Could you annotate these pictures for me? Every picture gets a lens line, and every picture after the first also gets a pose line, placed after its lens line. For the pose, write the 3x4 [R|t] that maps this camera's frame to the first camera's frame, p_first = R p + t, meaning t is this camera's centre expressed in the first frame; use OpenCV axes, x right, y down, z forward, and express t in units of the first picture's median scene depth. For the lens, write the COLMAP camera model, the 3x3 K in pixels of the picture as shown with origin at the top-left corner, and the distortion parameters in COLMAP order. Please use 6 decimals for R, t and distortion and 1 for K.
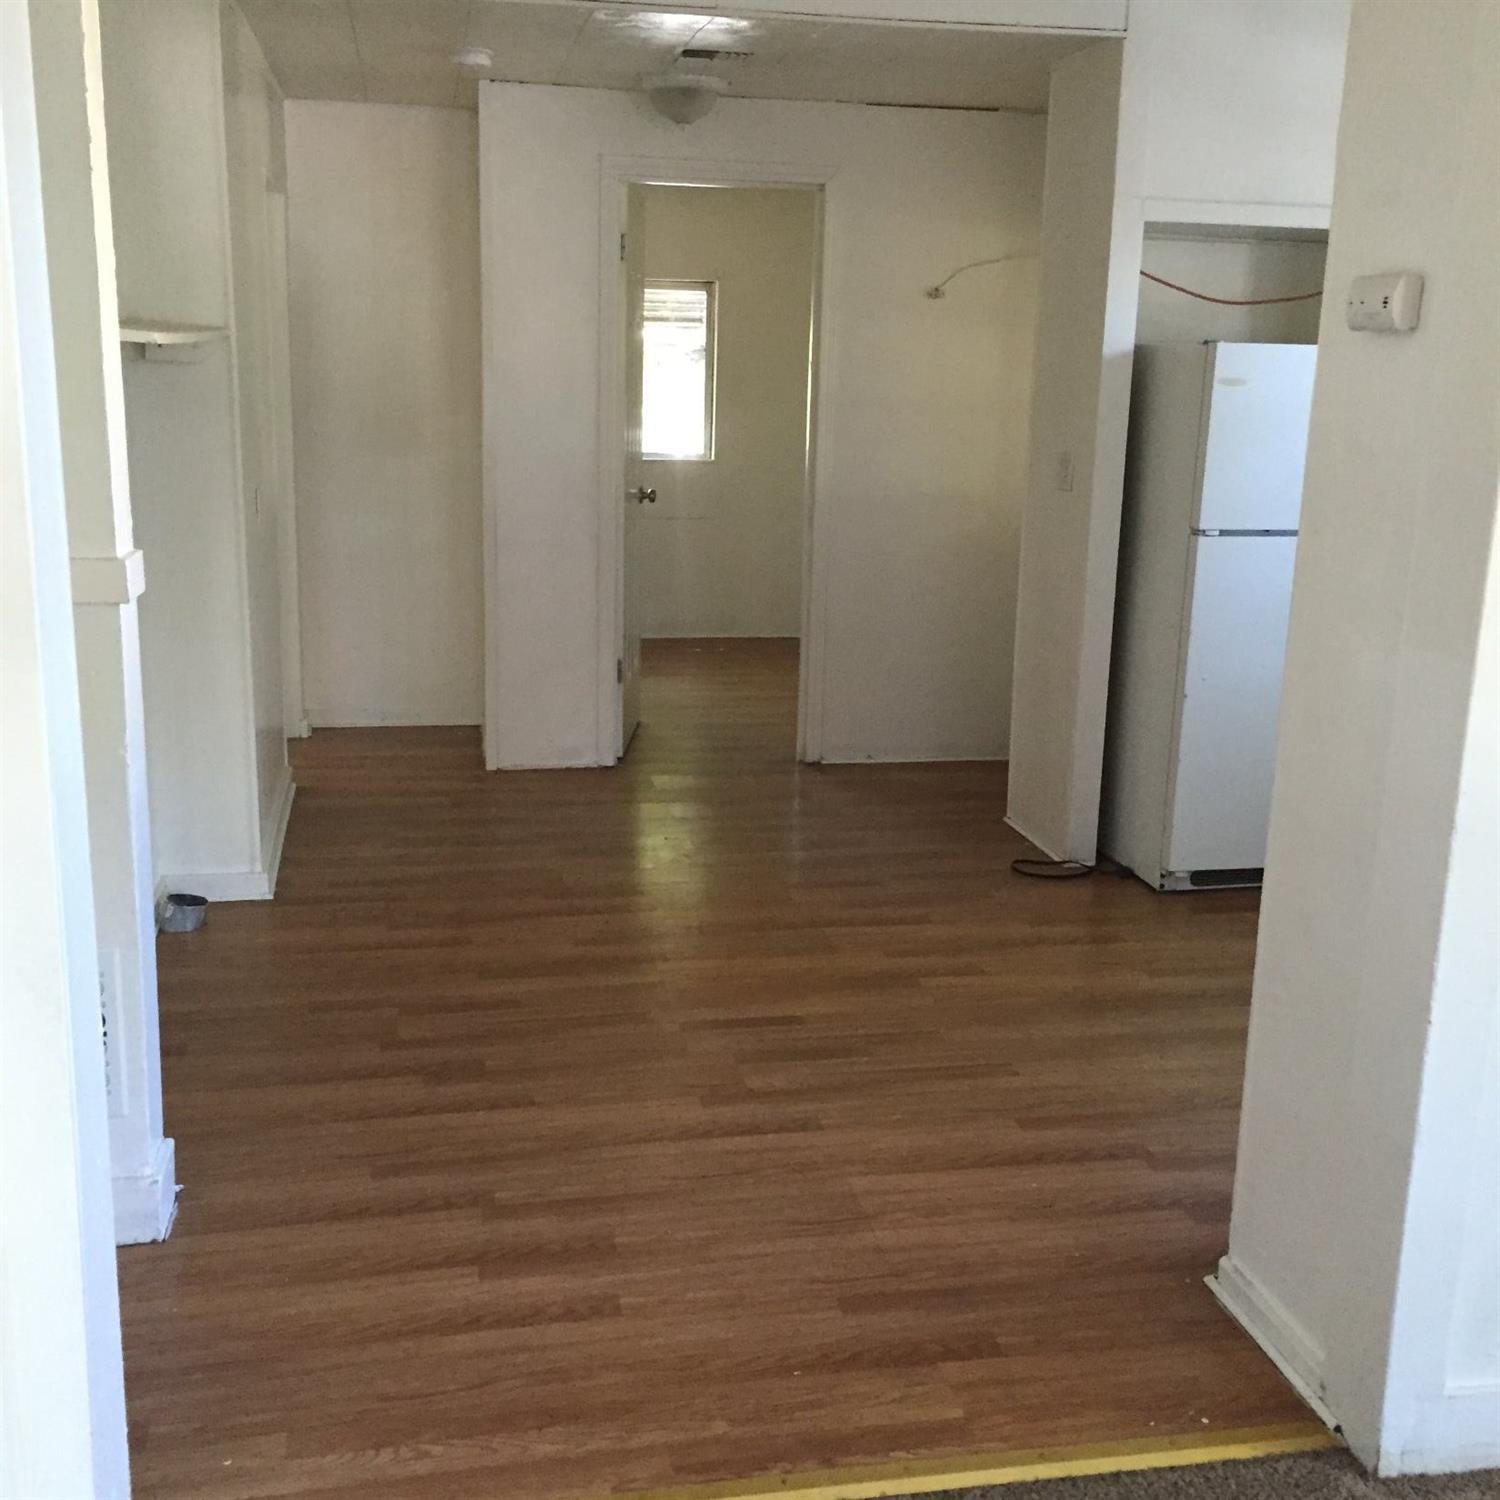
lens RADIAL K [[1617.5, 0, 750.7], [0, 1617.5, 723.5], [0, 0, 1]] dist [0.013502, 0.002017]
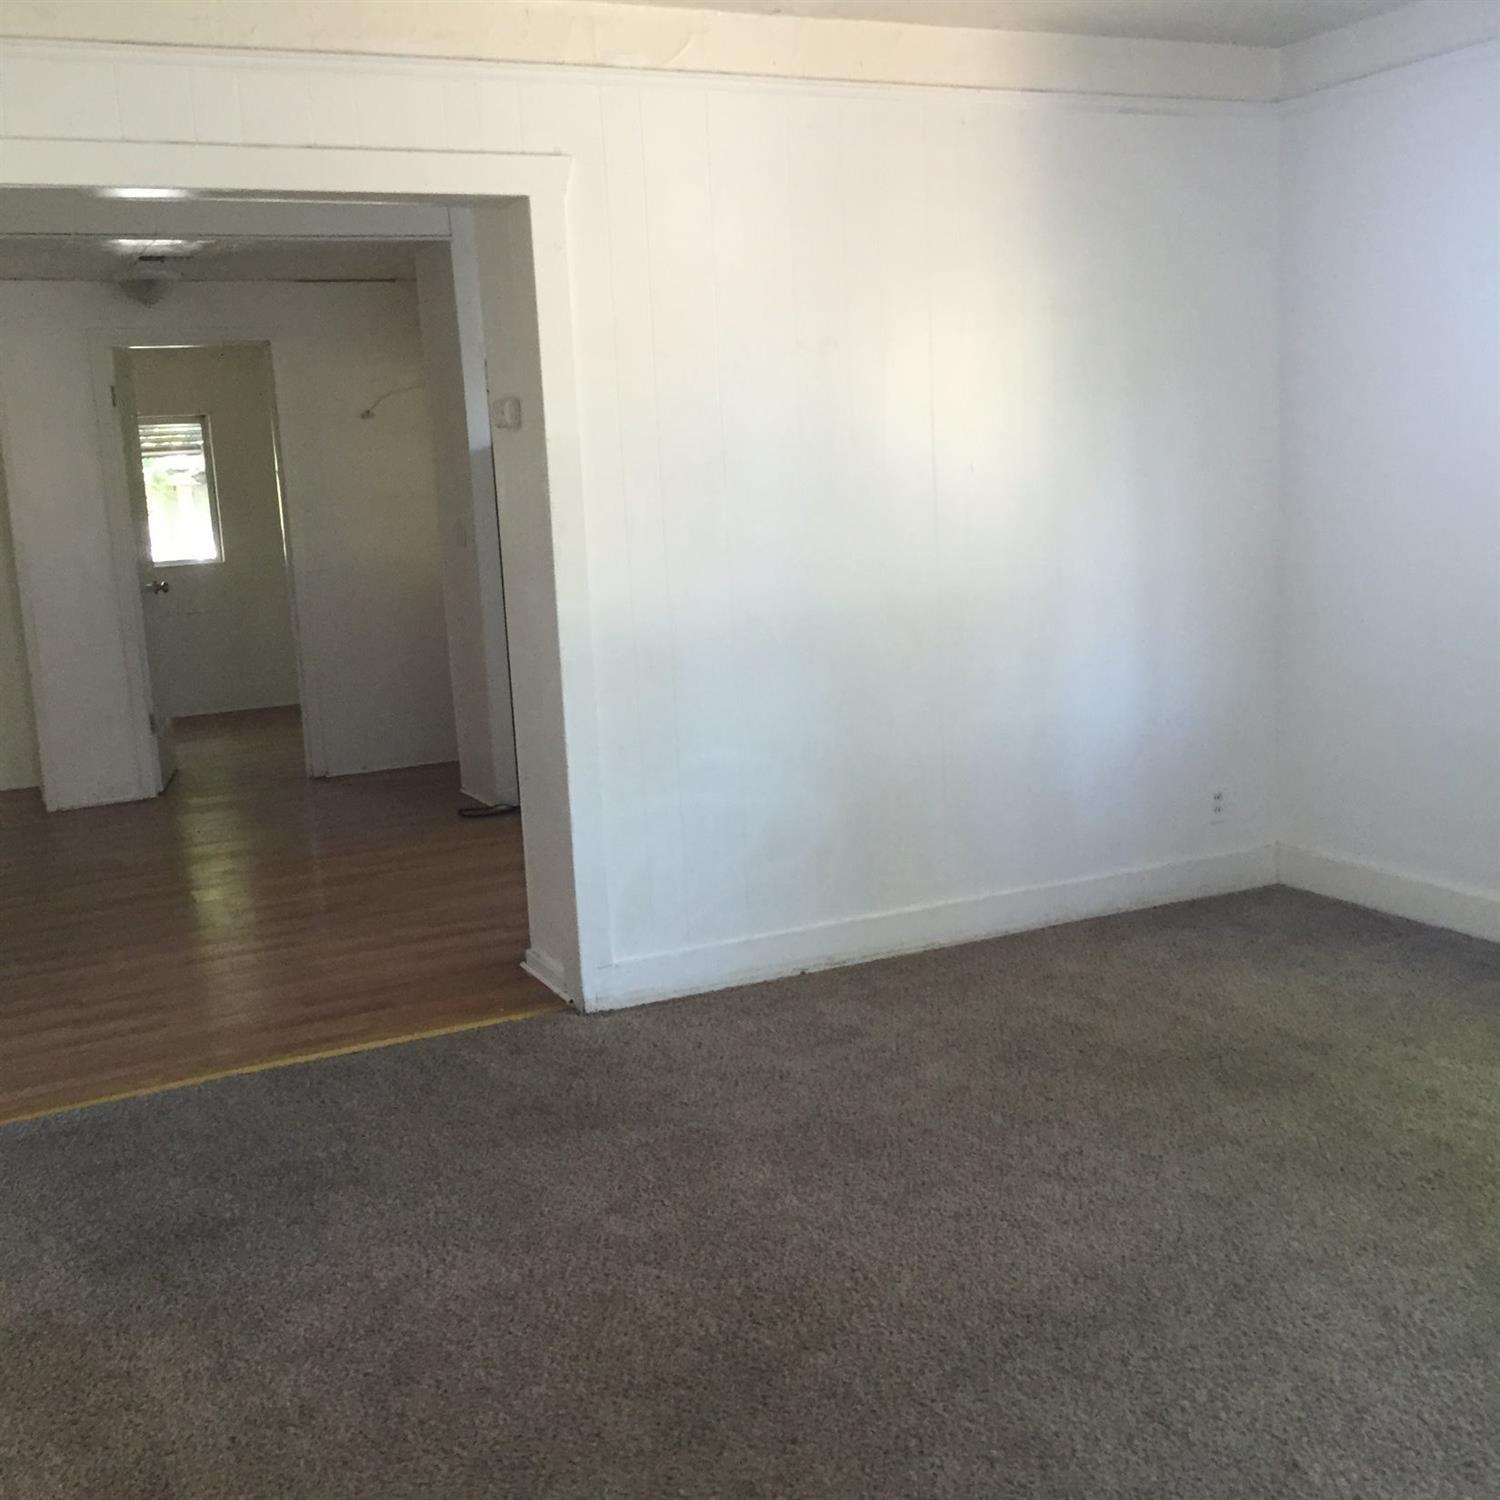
lens RADIAL K [[1617.5, 0, 750.7], [0, 1617.5, 723.5], [0, 0, 1]] dist [0.013502, 0.002017]
pose [[0.960222, -0.119233, 0.252502, 0.050754], [0.134945, 0.989795, -0.045787, 0.092649], [-0.244466, 0.078040, 0.966512, -0.357541]]
